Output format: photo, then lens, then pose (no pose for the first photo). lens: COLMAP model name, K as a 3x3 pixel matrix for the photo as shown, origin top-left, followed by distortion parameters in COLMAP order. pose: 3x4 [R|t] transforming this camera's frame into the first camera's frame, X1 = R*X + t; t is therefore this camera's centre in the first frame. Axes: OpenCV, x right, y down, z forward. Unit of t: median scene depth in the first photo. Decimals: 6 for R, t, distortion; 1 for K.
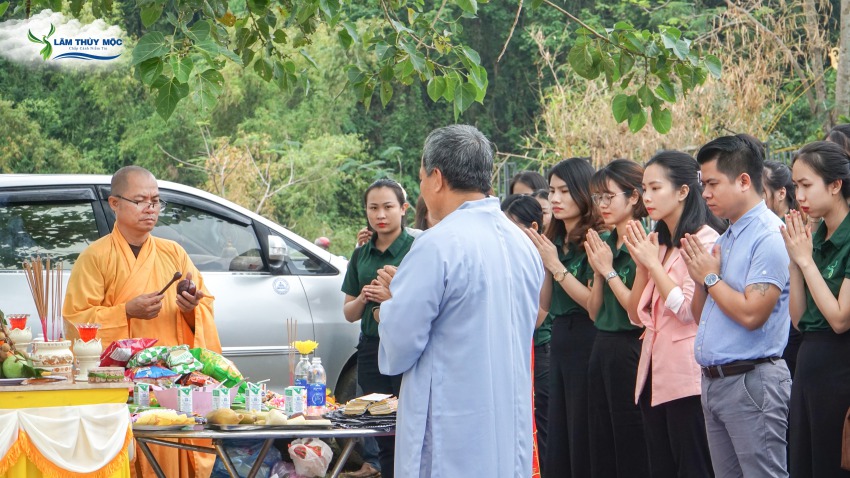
lens RADIAL K [[2182.2, 0, 425.4], [0, 2182.2, 240.2], [0, 0, 1]] dist [-0.336369, 0.000000]
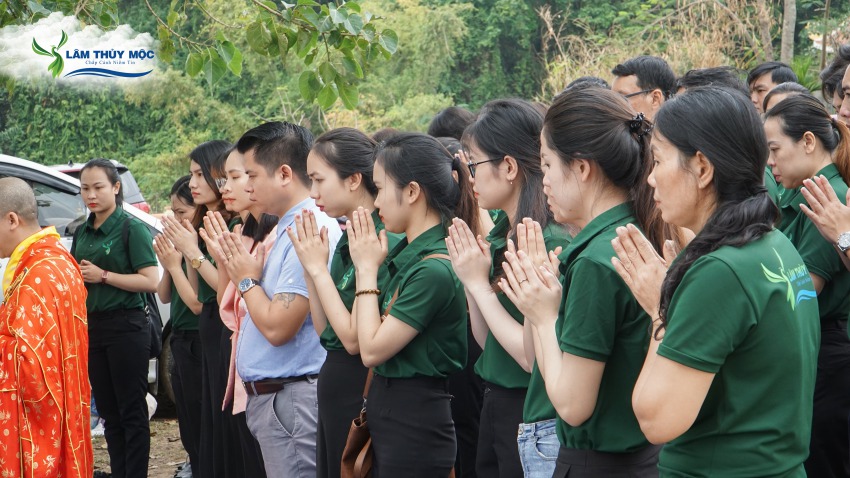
lens RADIAL K [[1651.5, 0, 423.5], [0, 1651.5, 238.1], [0, 0, 1]] dist [-0.210741, 0.000000]
pose [[0.997802, -0.006492, -0.065943, 0.182889], [0.009110, 0.999179, 0.039481, -0.019752], [0.065633, -0.039995, 0.997042, 0.246141]]
